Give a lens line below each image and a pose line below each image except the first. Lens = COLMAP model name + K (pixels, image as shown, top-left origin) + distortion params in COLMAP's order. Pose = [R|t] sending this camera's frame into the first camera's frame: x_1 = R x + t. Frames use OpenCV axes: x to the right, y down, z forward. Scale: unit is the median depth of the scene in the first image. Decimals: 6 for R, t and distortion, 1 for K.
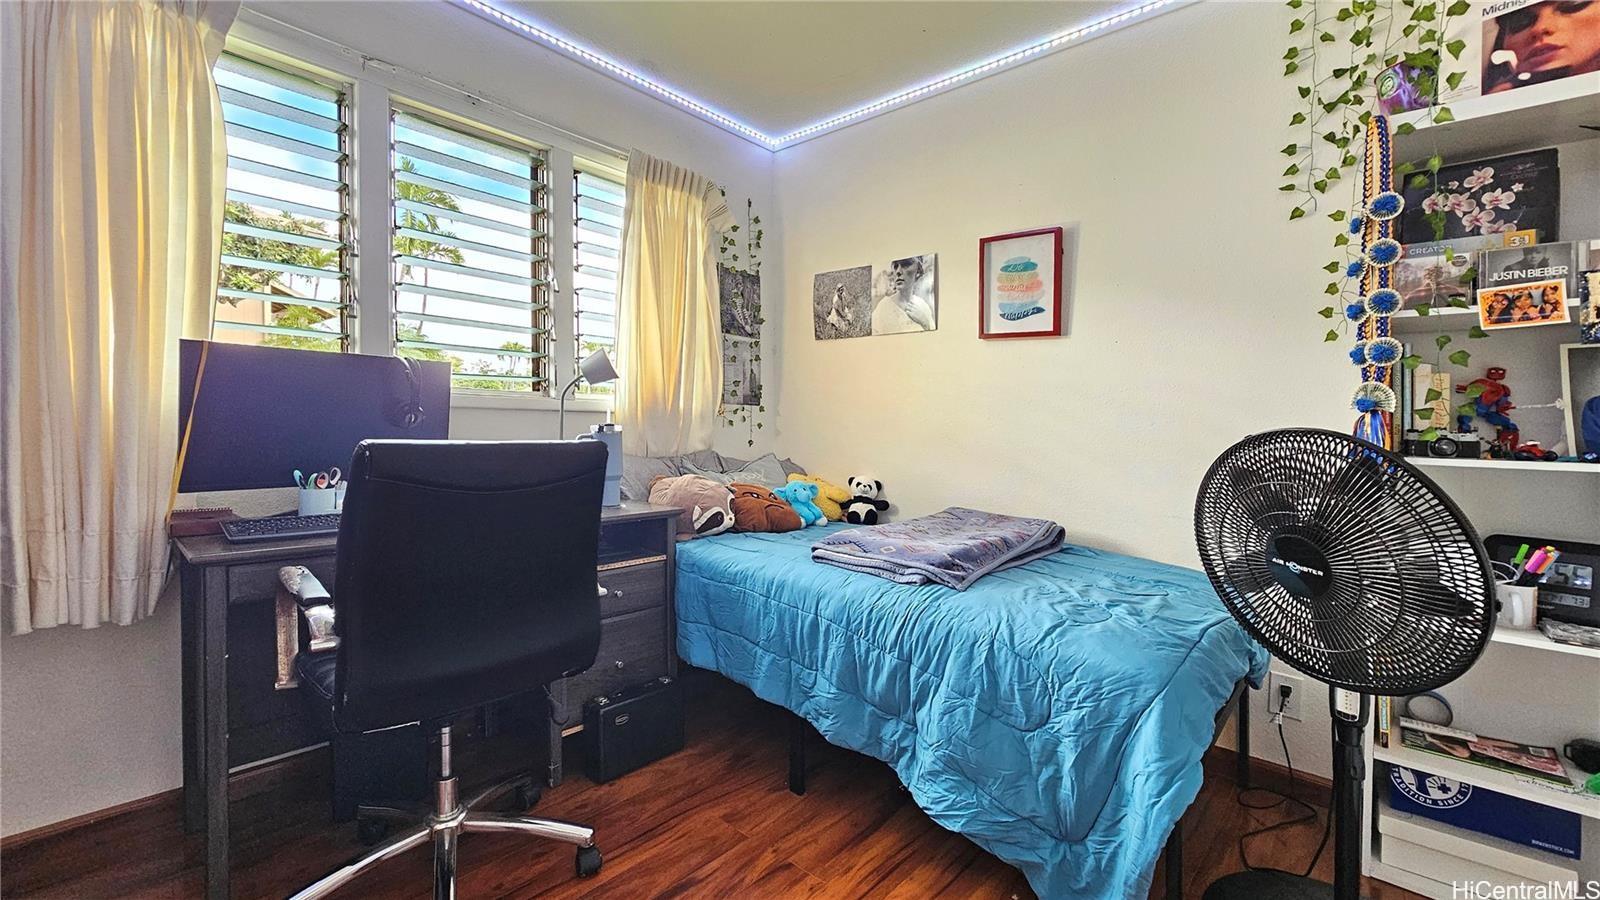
lens RADIAL K [[648.4, 0, 797.8], [0, 648.4, 437.7], [0, 0, 1]] dist [0.002439, -0.000404]
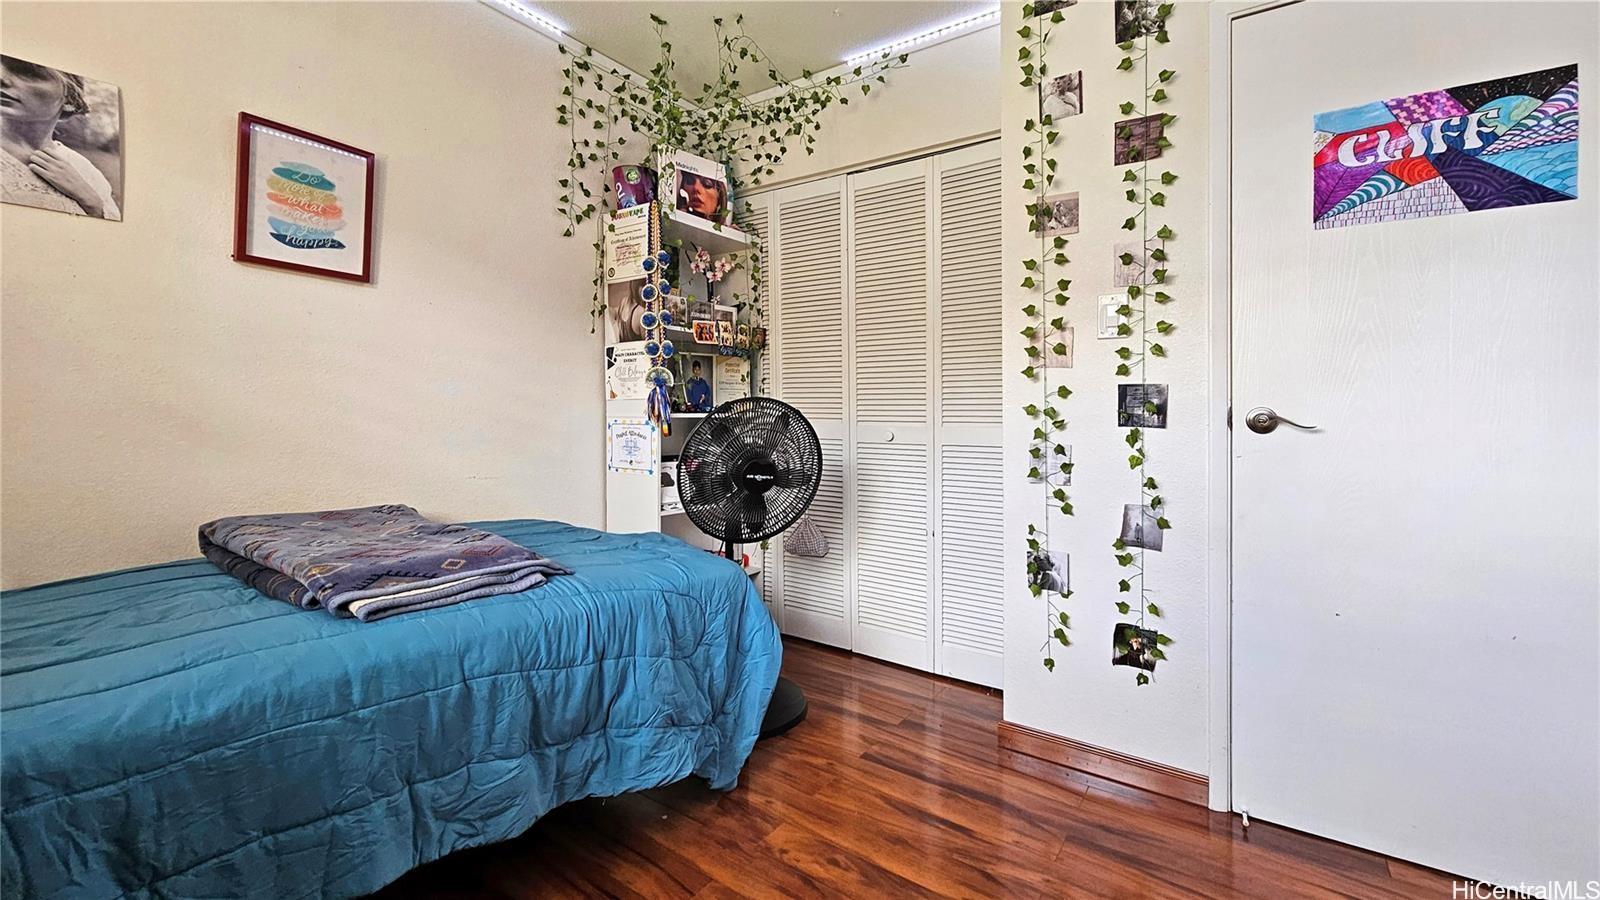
lens RADIAL K [[648.4, 0, 802.3], [0, 648.4, 399.7], [0, 0, 1]] dist [0.002439, -0.000404]
pose [[-0.101039, -0.011593, 0.994815, -0.598582], [0.005145, 0.999913, 0.012175, -0.018156], [-0.994869, 0.006349, -0.100971, 0.654401]]
